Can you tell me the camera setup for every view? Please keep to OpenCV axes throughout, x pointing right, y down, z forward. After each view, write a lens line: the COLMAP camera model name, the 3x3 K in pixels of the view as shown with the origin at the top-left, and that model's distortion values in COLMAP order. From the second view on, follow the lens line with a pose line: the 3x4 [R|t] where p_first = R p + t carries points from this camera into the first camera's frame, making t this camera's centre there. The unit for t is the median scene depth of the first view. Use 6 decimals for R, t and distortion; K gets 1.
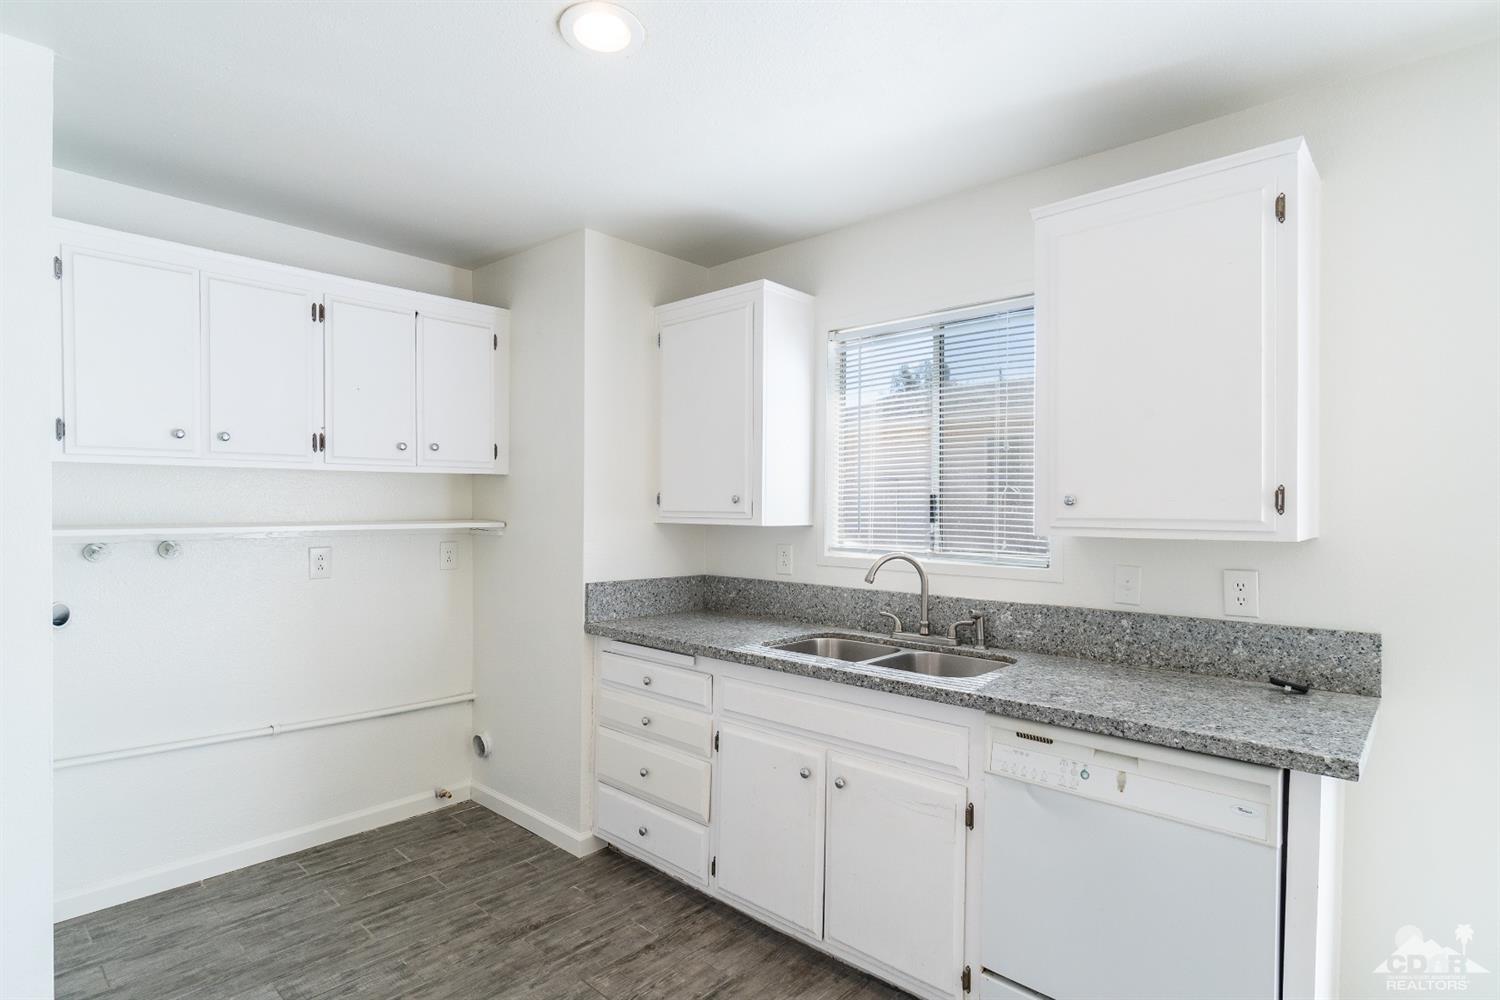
lens RADIAL K [[763.9, 0, 741.6], [0, 763.9, 513.9], [0, 0, 1]] dist [-0.001624, 0.000798]
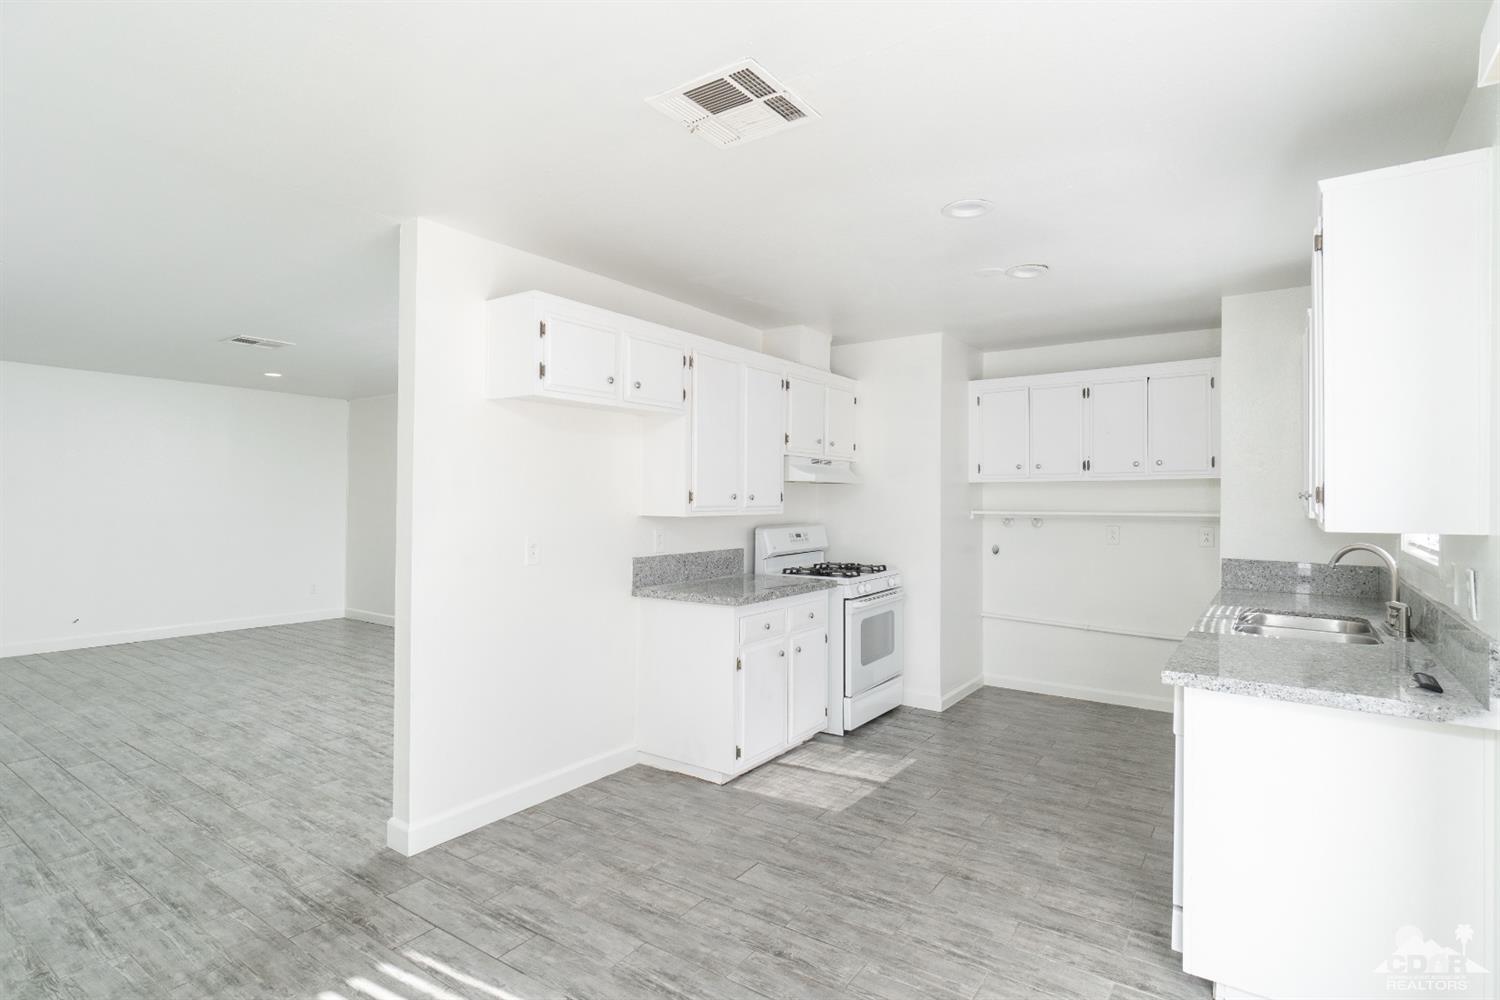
lens RADIAL K [[749.1, 0, 746.4], [0, 749.1, 492.8], [0, 0, 1]] dist [-0.001889, -0.000683]
pose [[0.124538, -0.010594, -0.992158, 1.105069], [-0.015880, 0.999794, -0.012669, 0.005436], [0.992088, 0.017333, 0.124344, -0.004056]]
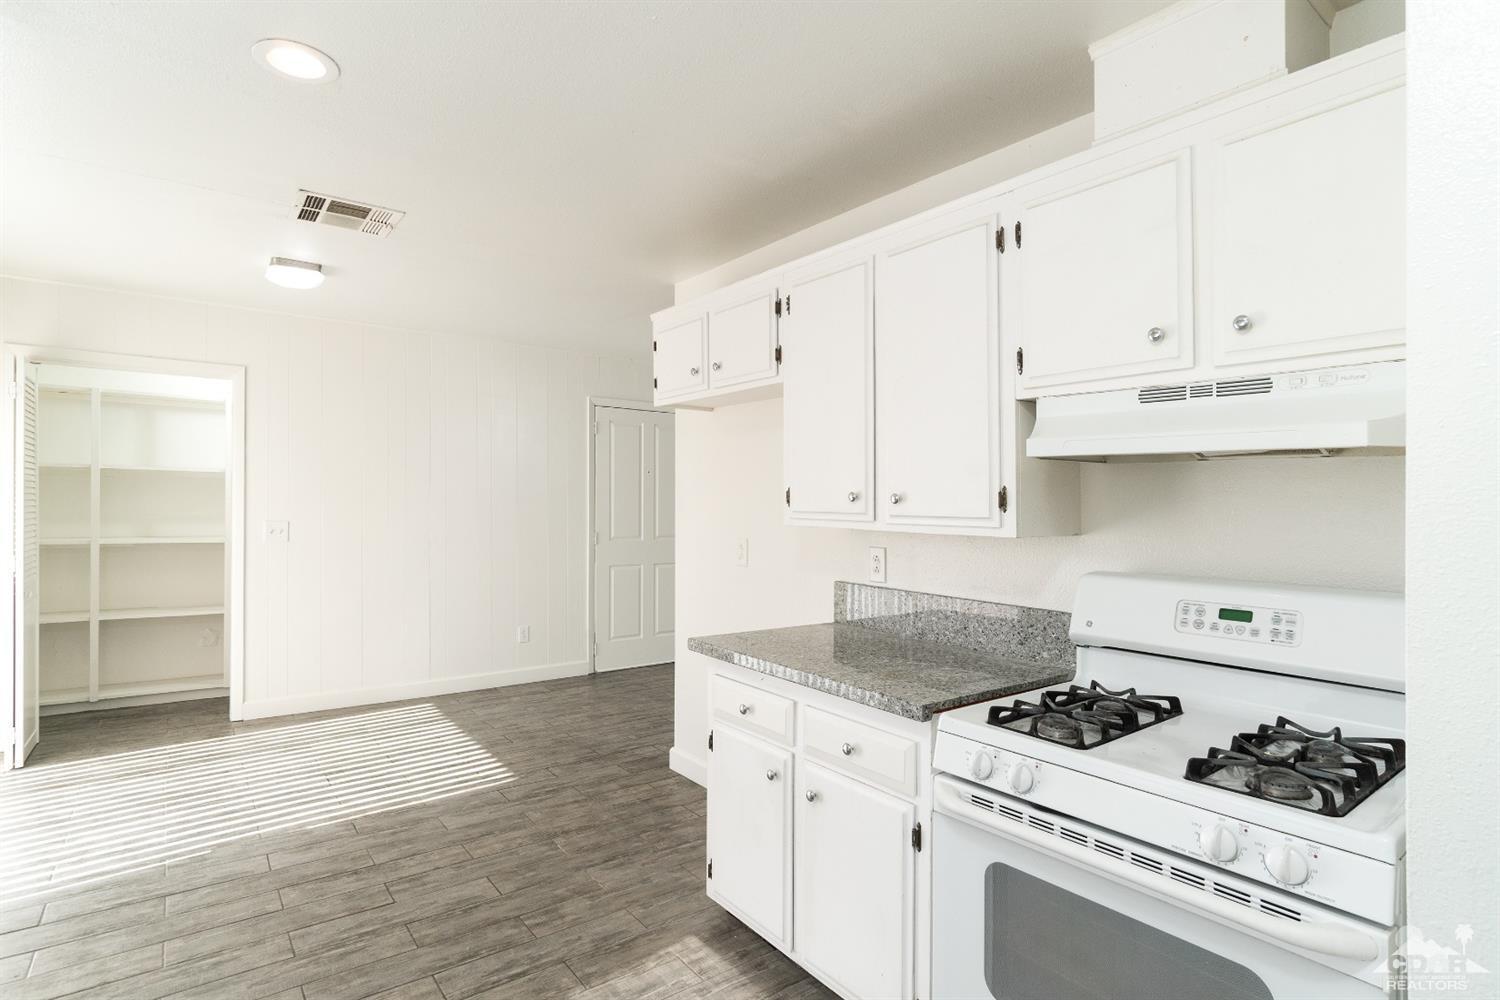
lens RADIAL K [[756.8, 0, 750.0], [0, 756.8, 500.0], [0, 0, 1]] dist [-0.002257, -0.000256]
pose [[-0.983209, -0.020686, 0.181308, -0.399312], [-0.018751, 0.999748, 0.012377, -0.010019], [-0.181518, 0.008770, -0.983348, 1.025208]]
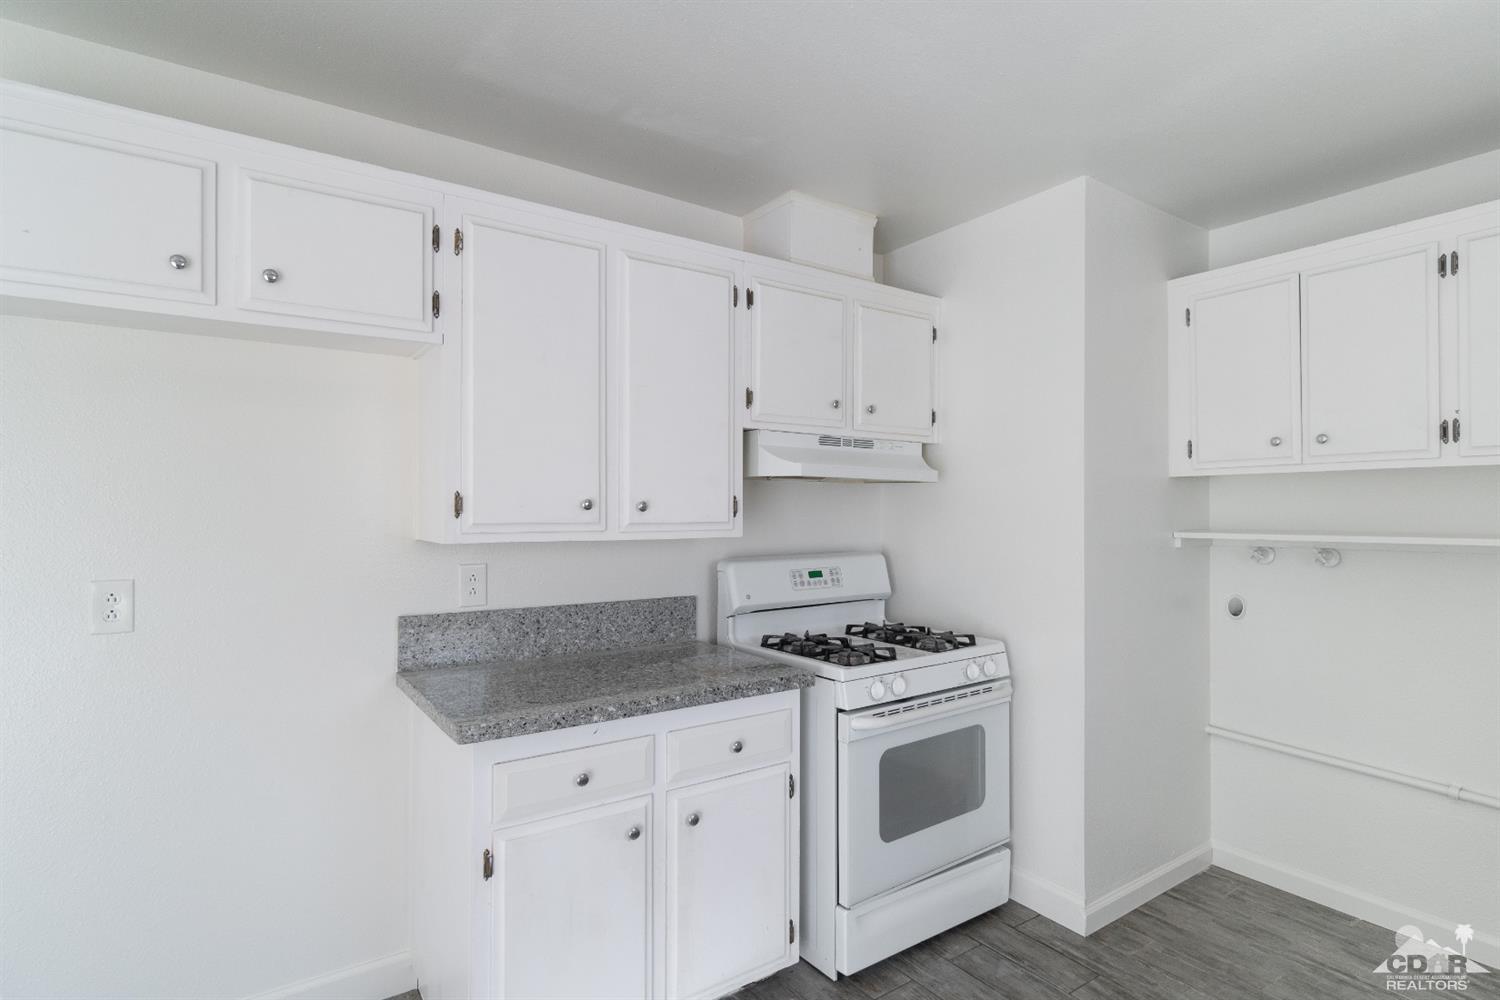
lens RADIAL K [[760.9, 0, 745.0], [0, 760.9, 506.5], [0, 0, 1]] dist [-0.002769, -0.000544]
pose [[-0.221622, -0.009275, -0.975089, 0.364111], [-0.015421, 0.999863, -0.006006, -0.001331], [0.975011, 0.013706, -0.221734, 0.483821]]
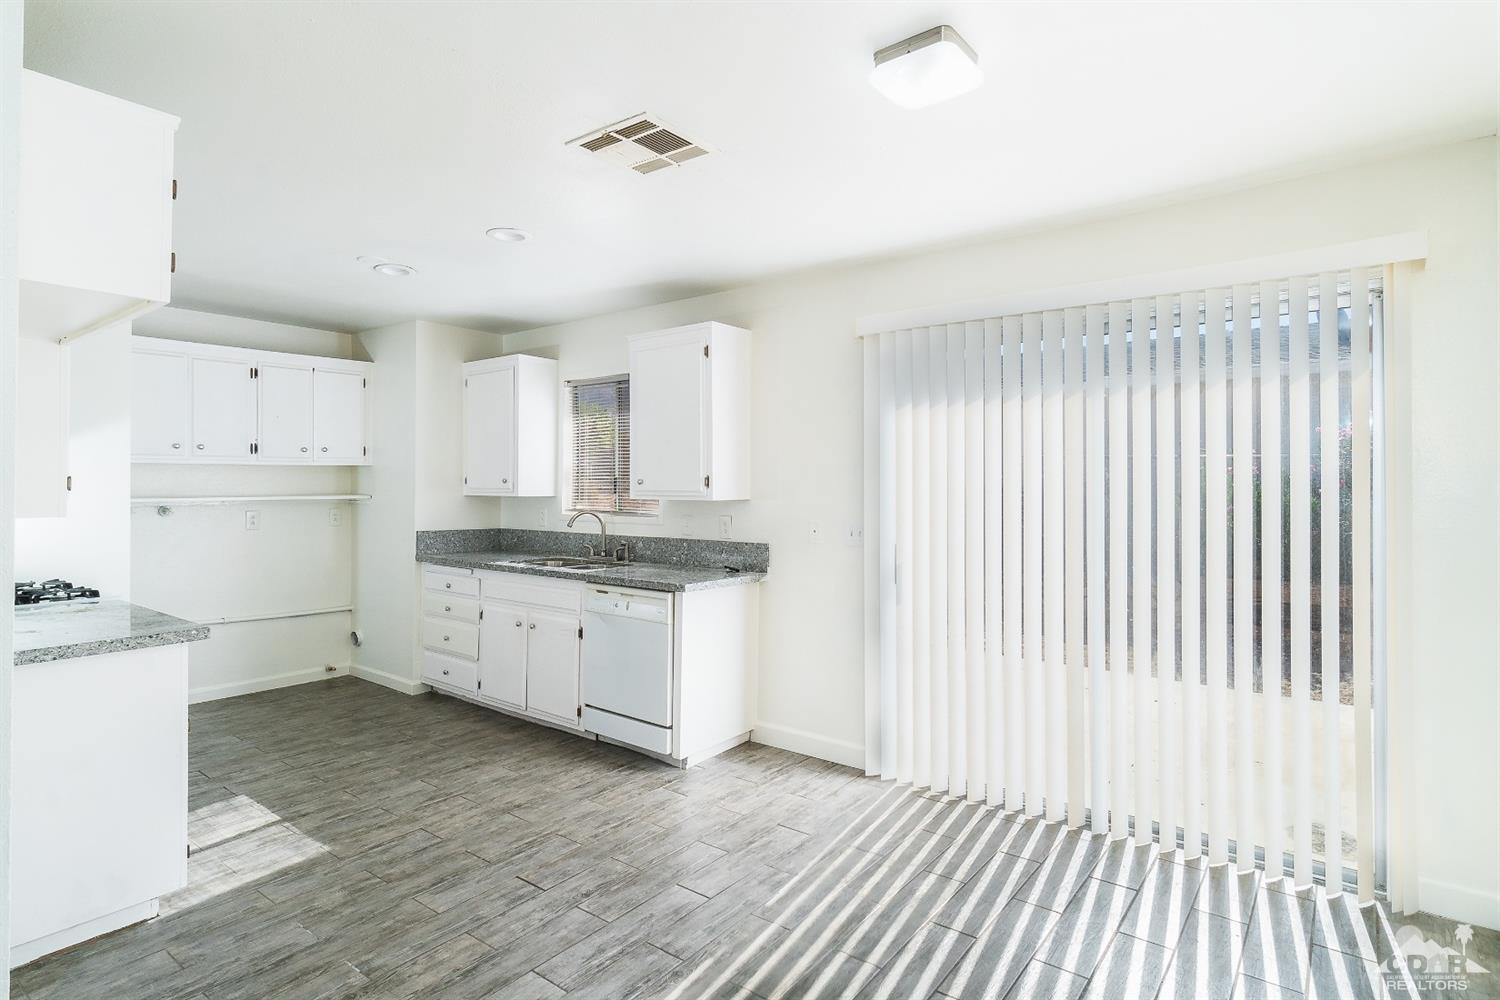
lens RADIAL K [[792.4, 0, 714.3], [0, 792.4, 481.1], [0, 0, 1]] dist [0.000223, -0.001169]
pose [[0.998507, -0.002840, 0.054555, 0.388917], [0.003549, 0.999910, -0.012912, 0.006341], [-0.054513, 0.013087, 0.998427, -0.849074]]
